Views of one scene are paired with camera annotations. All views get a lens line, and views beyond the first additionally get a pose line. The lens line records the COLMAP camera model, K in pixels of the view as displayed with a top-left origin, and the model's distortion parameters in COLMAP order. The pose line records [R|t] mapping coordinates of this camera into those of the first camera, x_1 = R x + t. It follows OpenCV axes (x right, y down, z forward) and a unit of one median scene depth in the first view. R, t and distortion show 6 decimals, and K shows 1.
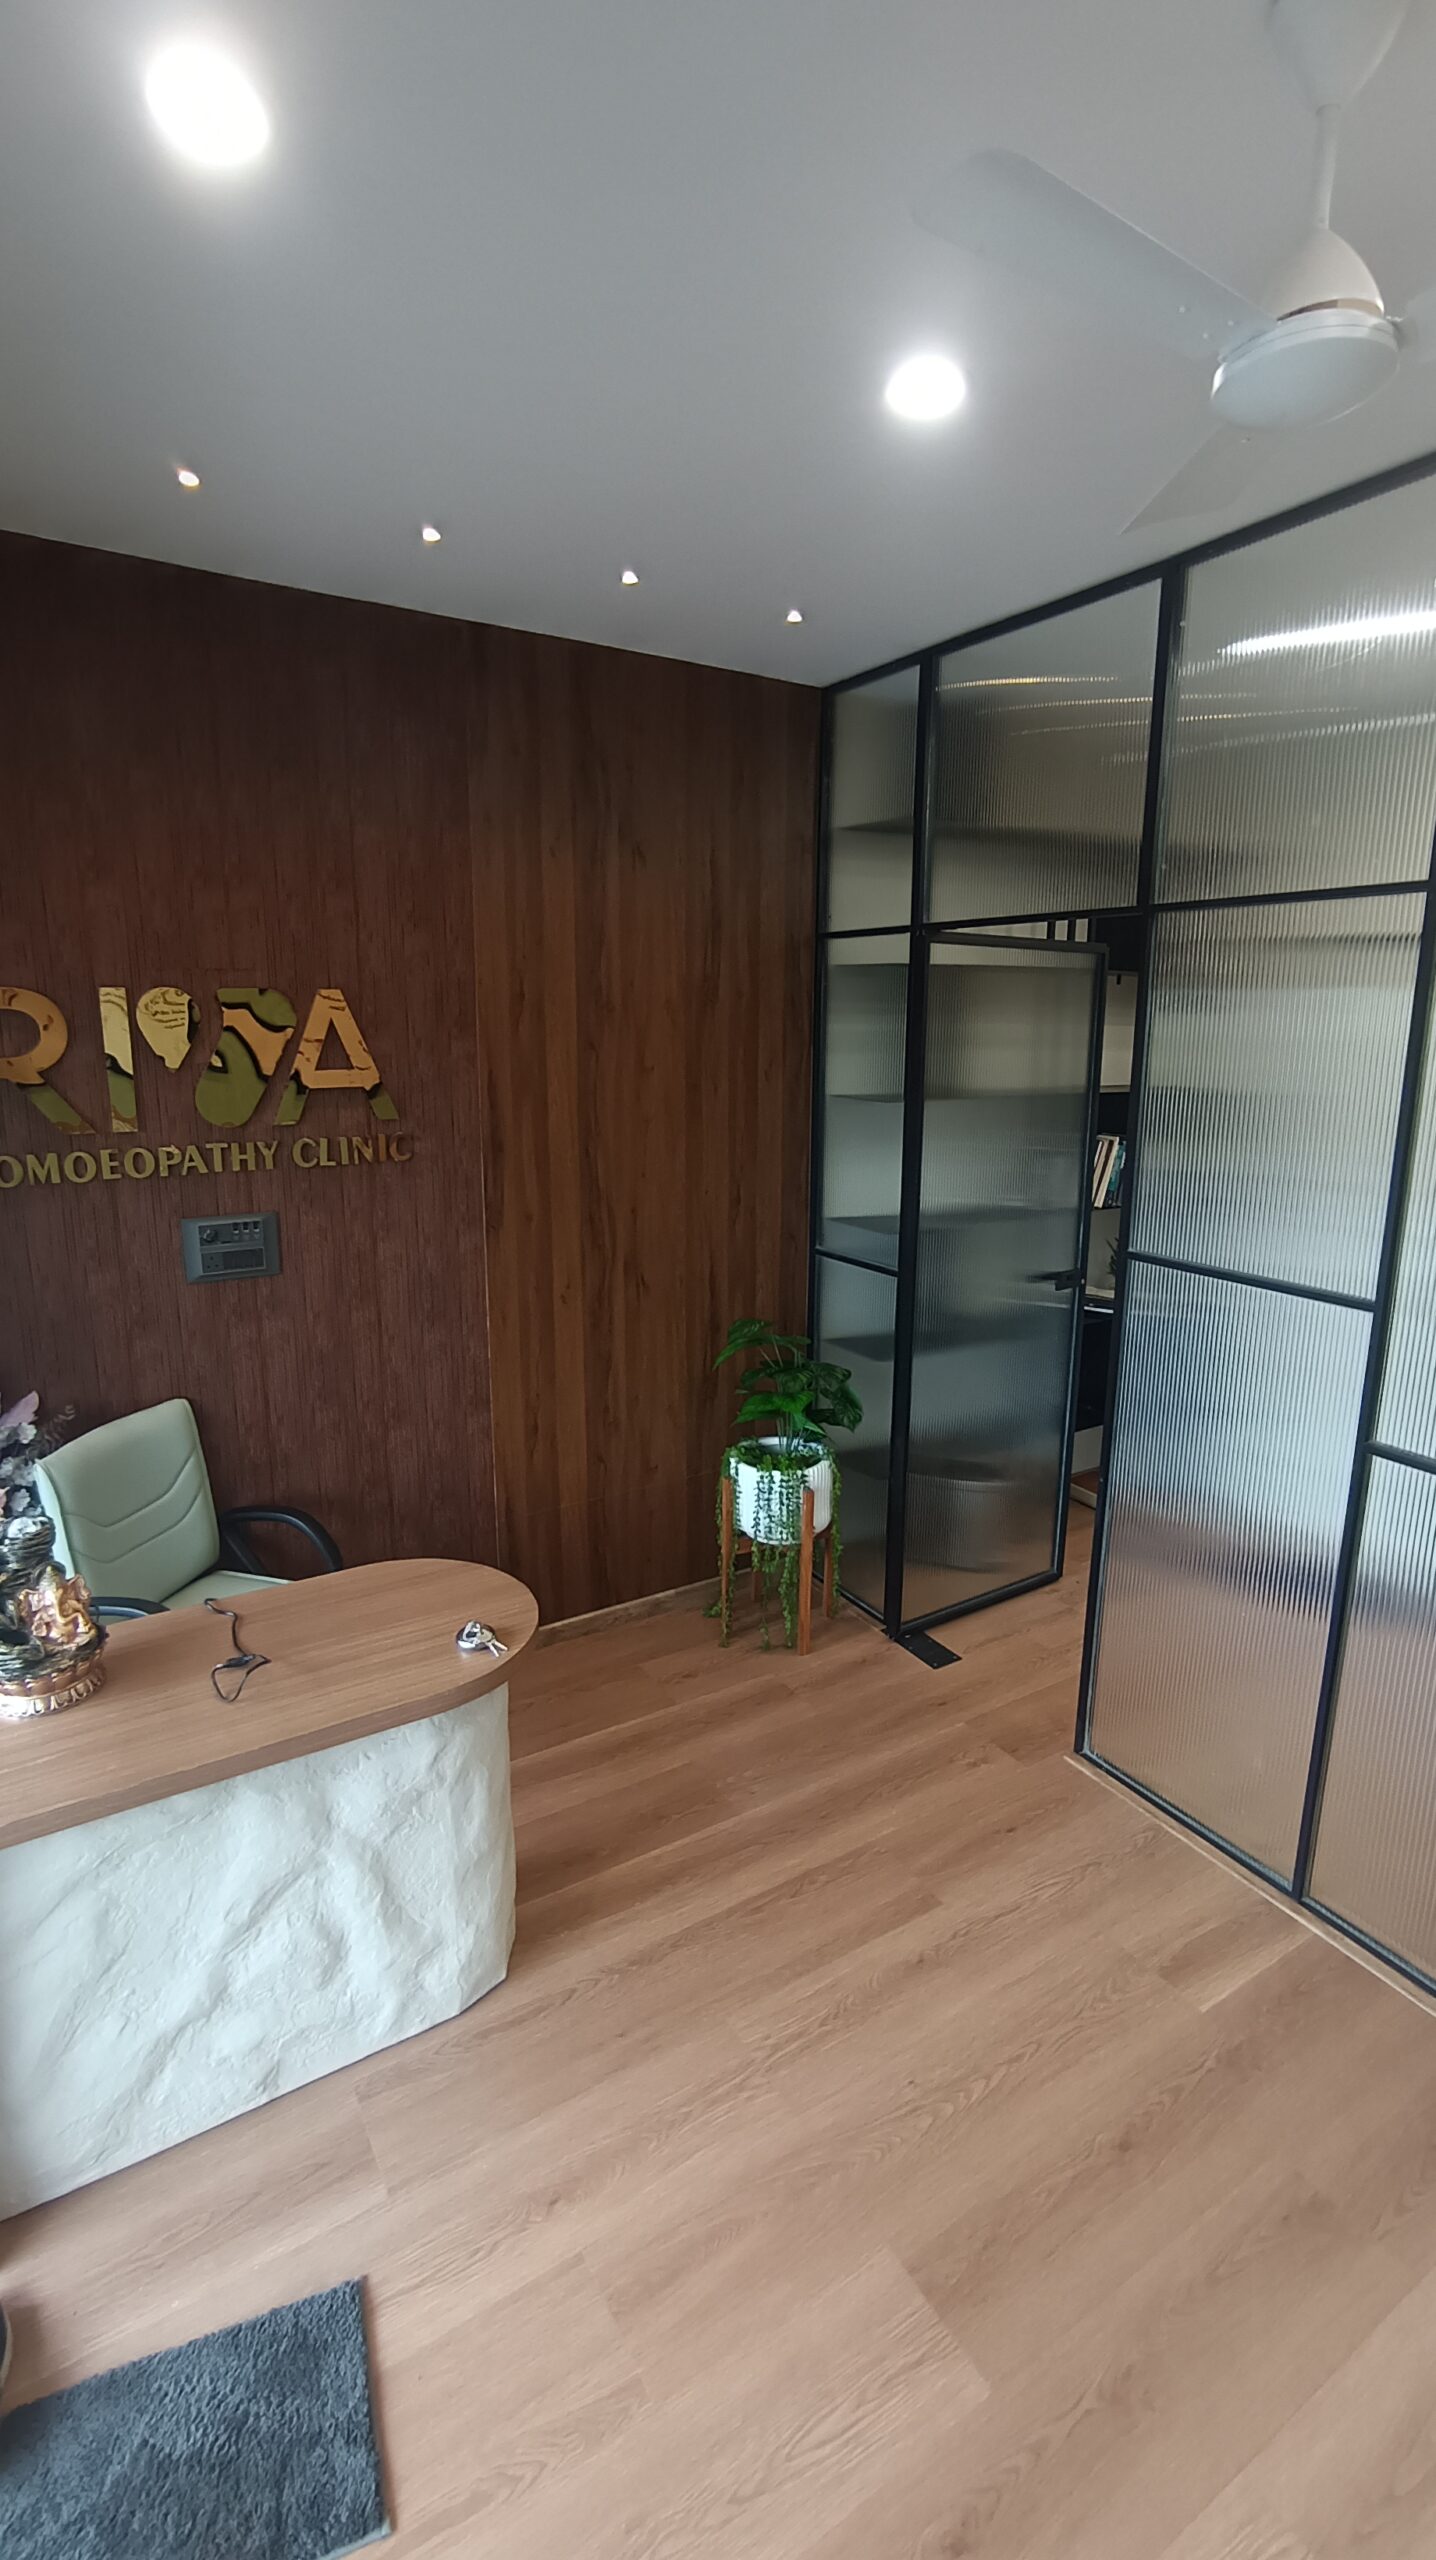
lens RADIAL K [[1162.7, 0, 729.0], [0, 1162.7, 1273.5], [0, 0, 1]] dist [-0.067125, 0.054451]
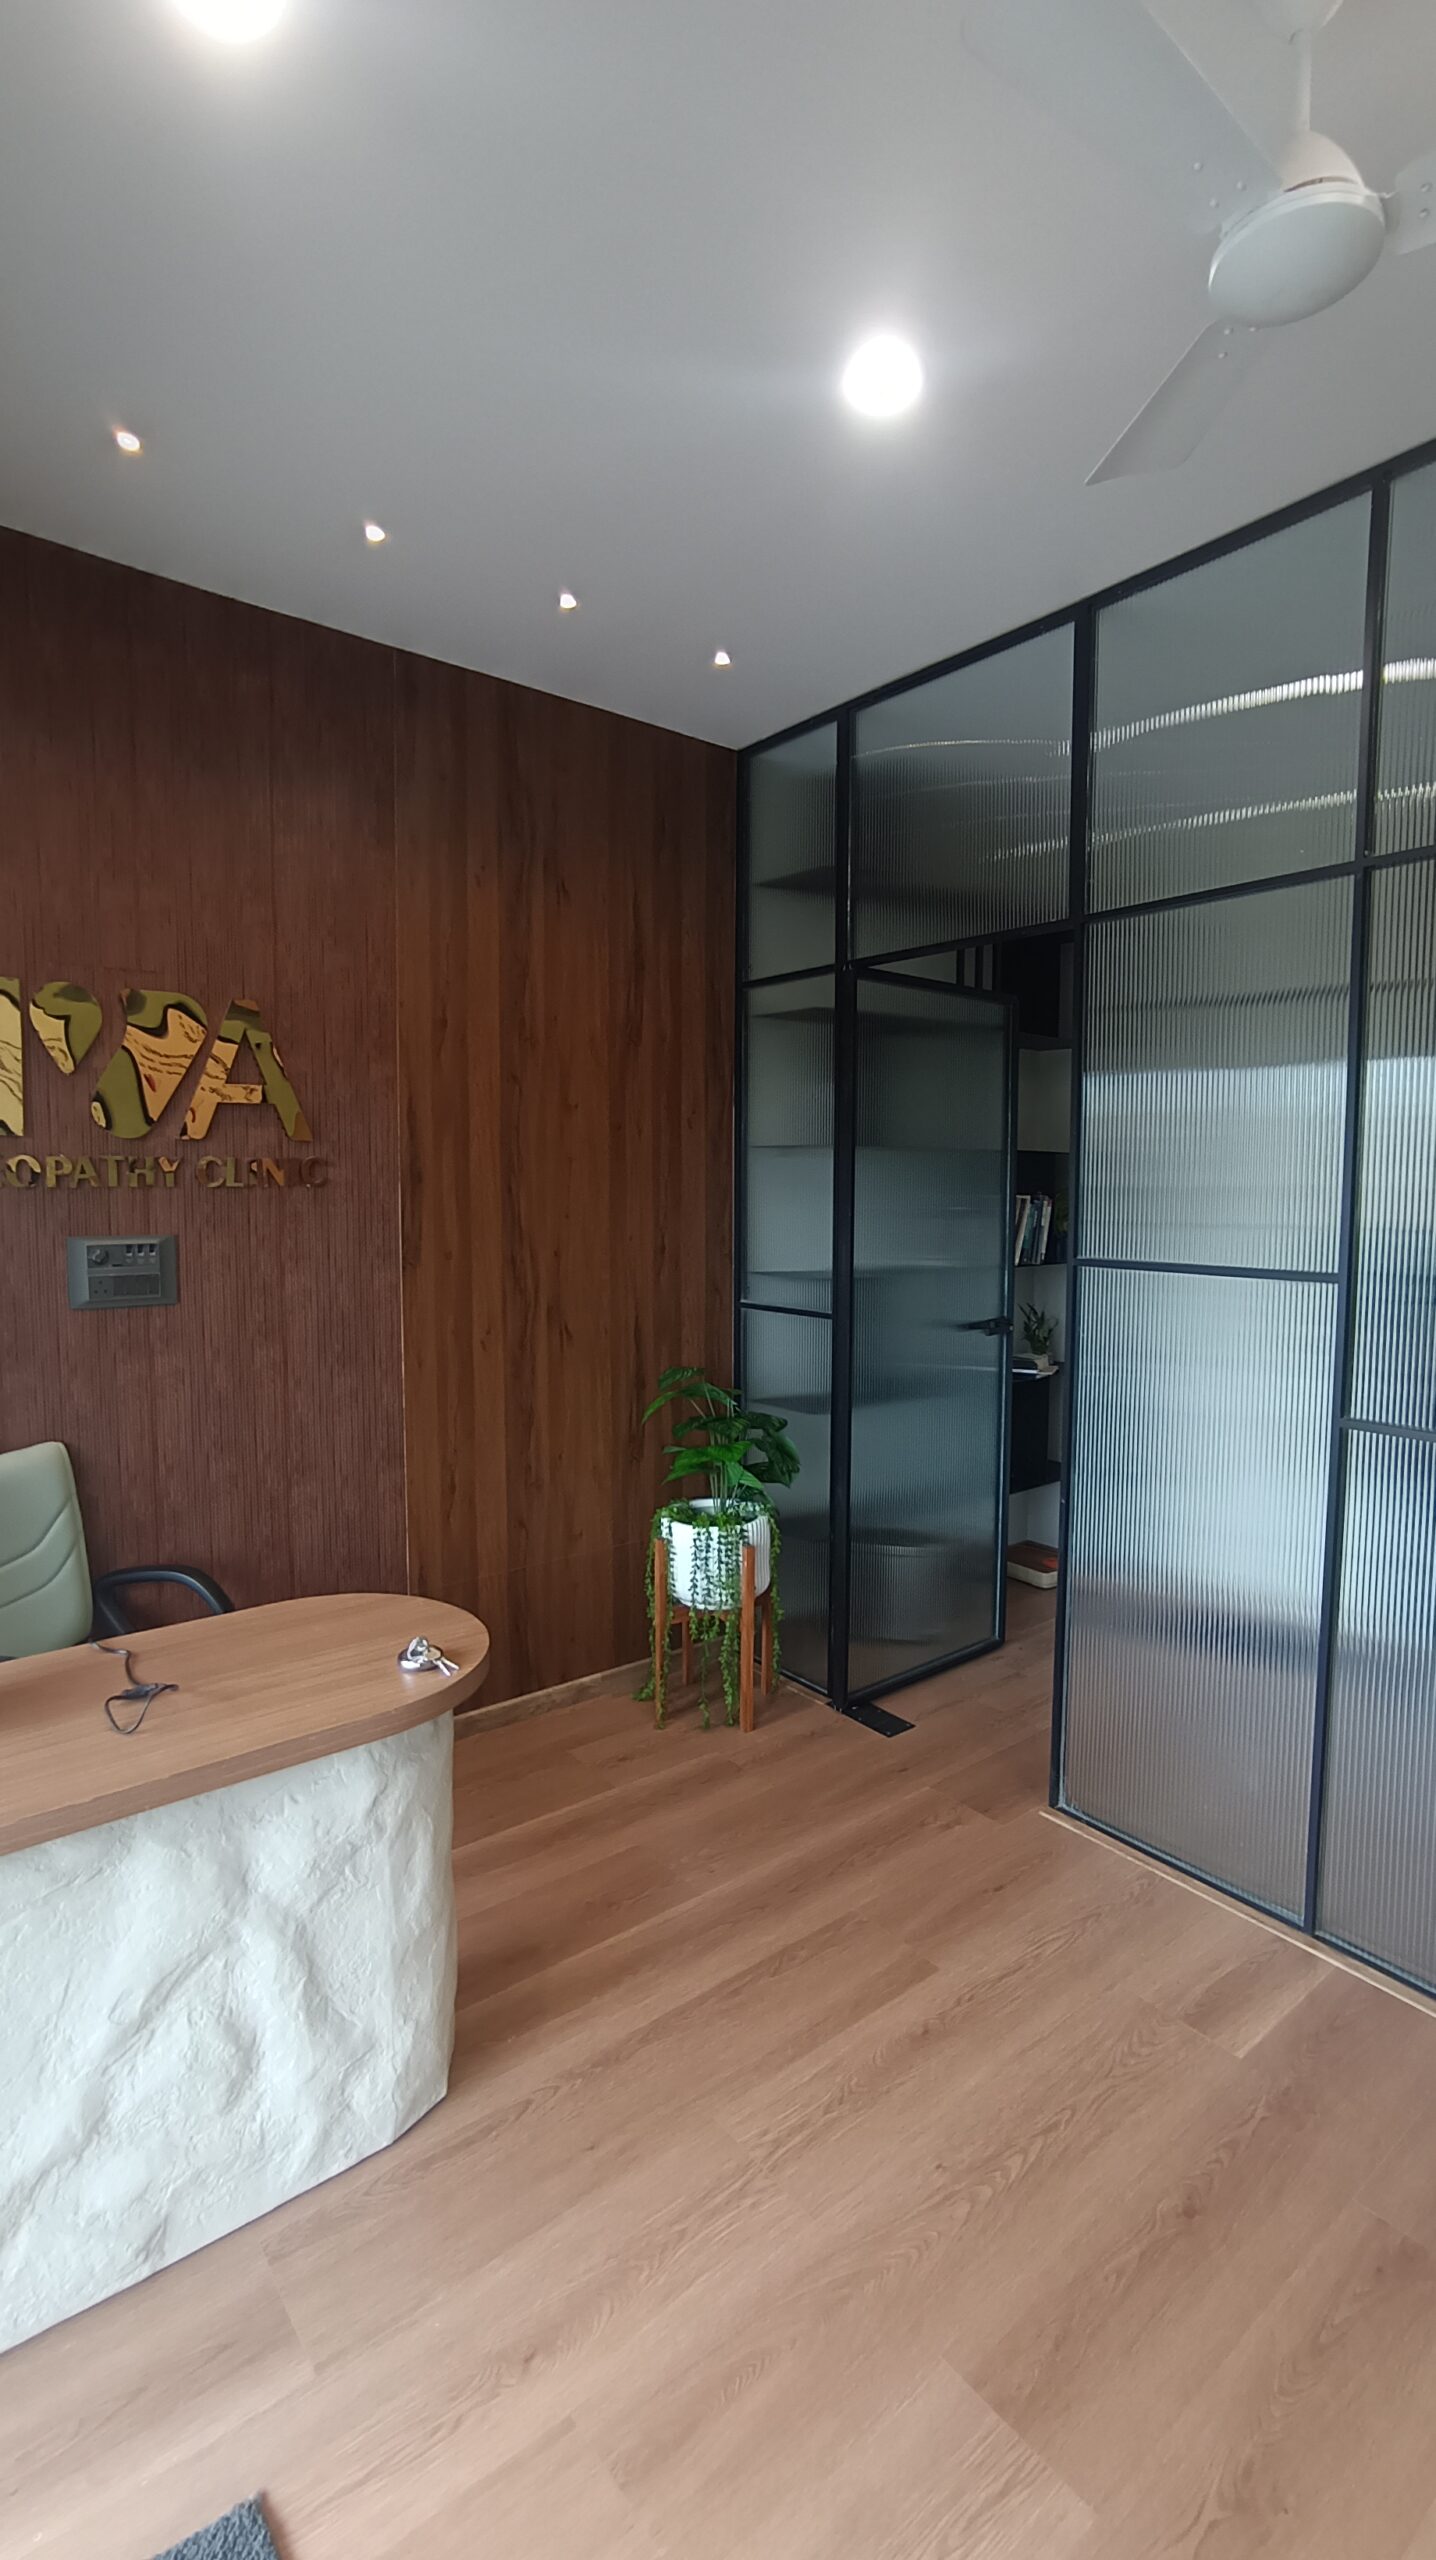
lens RADIAL K [[1162.7, 0, 729.0], [0, 1162.7, 1273.5], [0, 0, 1]] dist [-0.067125, 0.054451]
pose [[0.993022, -0.013676, 0.117132, -0.066354], [0.029663, 0.990285, -0.135851, 0.117687], [-0.114136, 0.138378, 0.983781, 0.061163]]
